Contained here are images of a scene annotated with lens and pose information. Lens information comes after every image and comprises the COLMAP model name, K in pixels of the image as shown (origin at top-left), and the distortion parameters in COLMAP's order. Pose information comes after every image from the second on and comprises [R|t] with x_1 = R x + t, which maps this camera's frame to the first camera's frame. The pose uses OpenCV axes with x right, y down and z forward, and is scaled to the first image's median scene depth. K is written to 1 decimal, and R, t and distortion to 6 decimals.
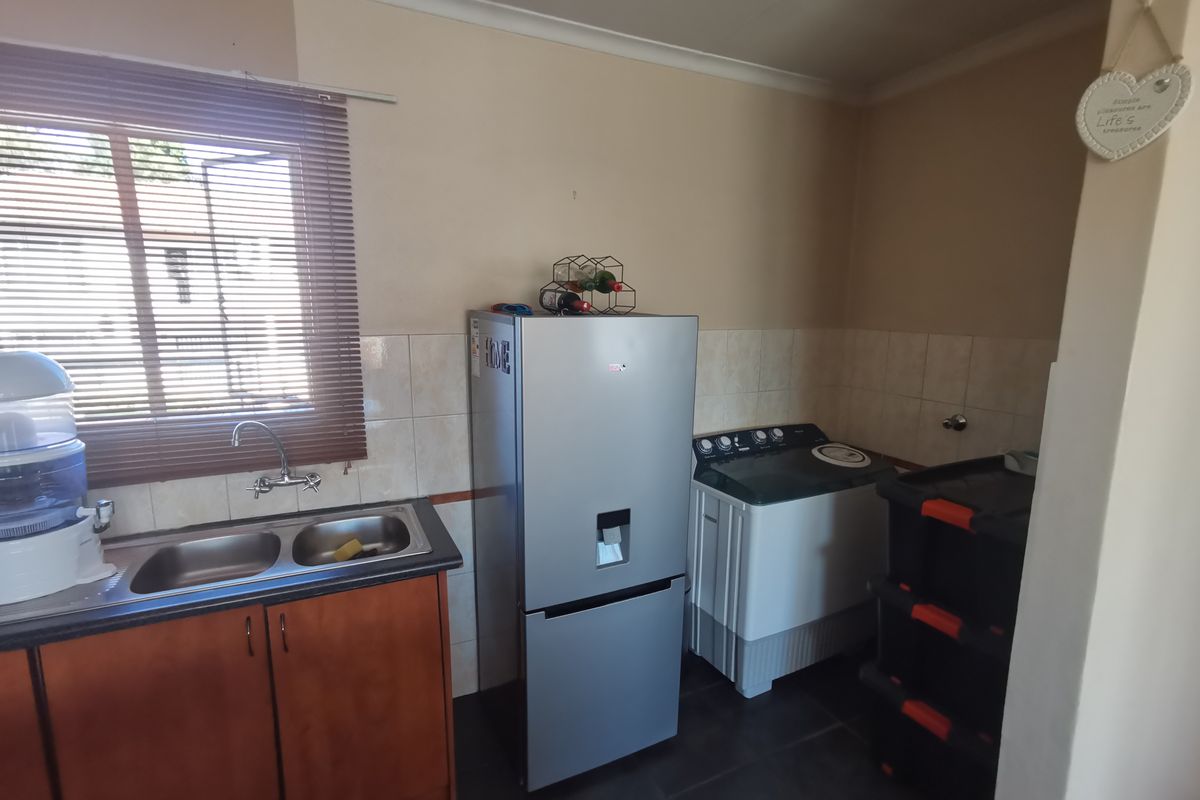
lens RADIAL K [[574.1, 0, 600.8], [0, 574.1, 408.0], [0, 0, 1]] dist [-0.031925, 0.036179]
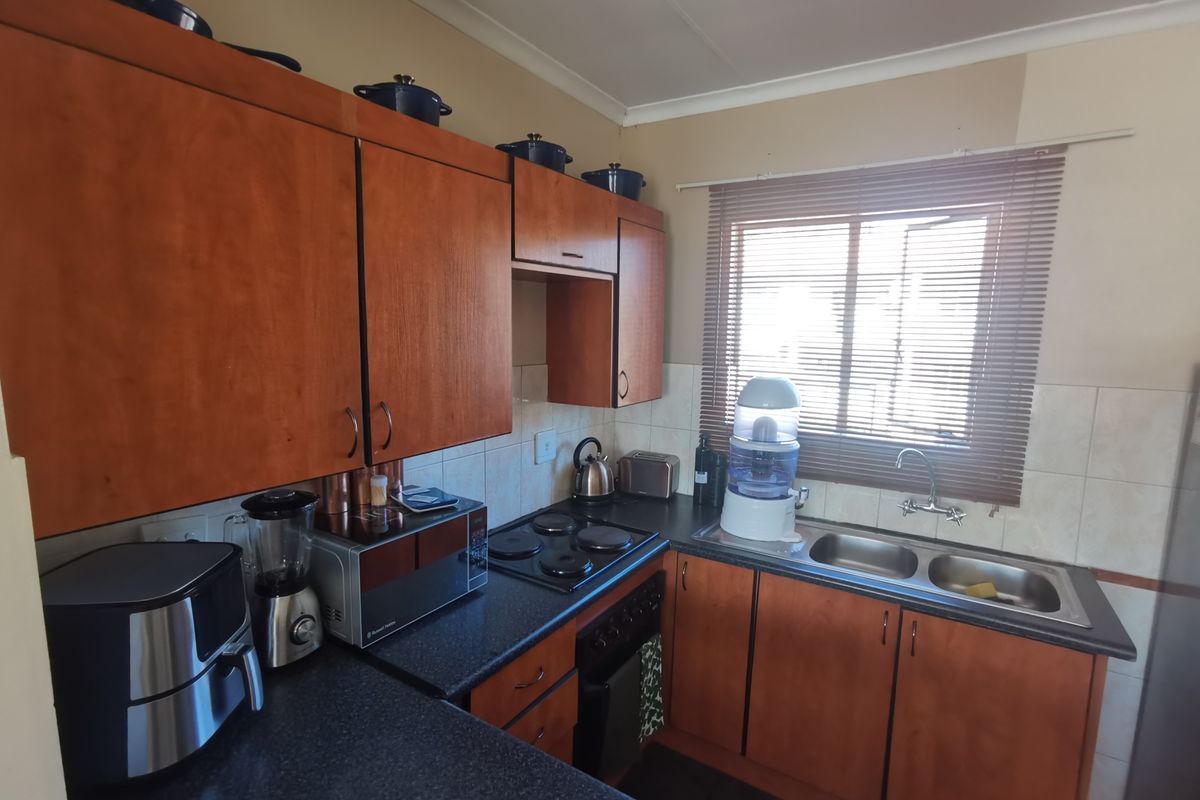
lens RADIAL K [[574.1, 0, 600.8], [0, 574.1, 408.0], [0, 0, 1]] dist [-0.031925, 0.036179]
pose [[0.533955, 0.118501, -0.837168, 0.008420], [-0.161636, 0.986175, 0.036500, 0.000439], [0.829919, 0.115827, 0.545727, -0.163699]]
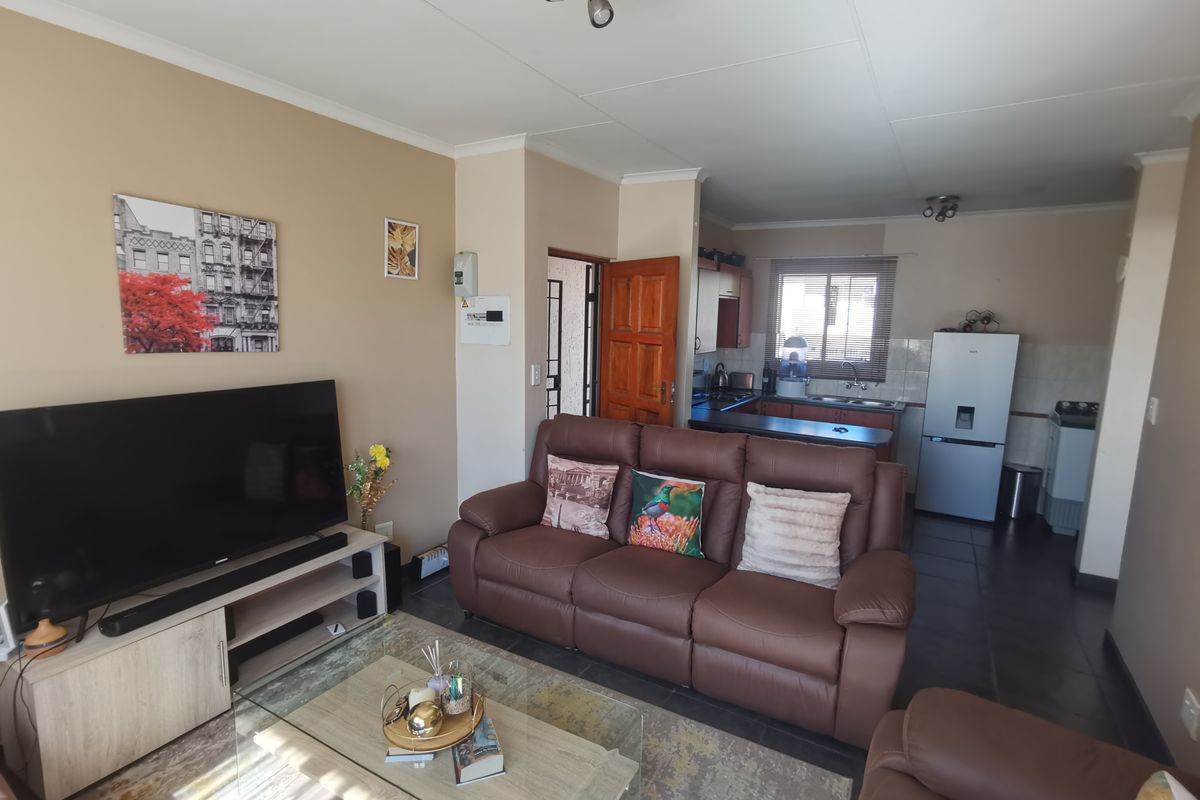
lens RADIAL K [[574.1, 0, 600.8], [0, 574.1, 408.0], [0, 0, 1]] dist [-0.031925, 0.036179]
pose [[0.539019, 0.135661, -0.831297, 1.310822], [-0.161613, 0.985264, 0.055996, 0.315529], [0.826644, 0.104165, 0.553000, -1.852838]]
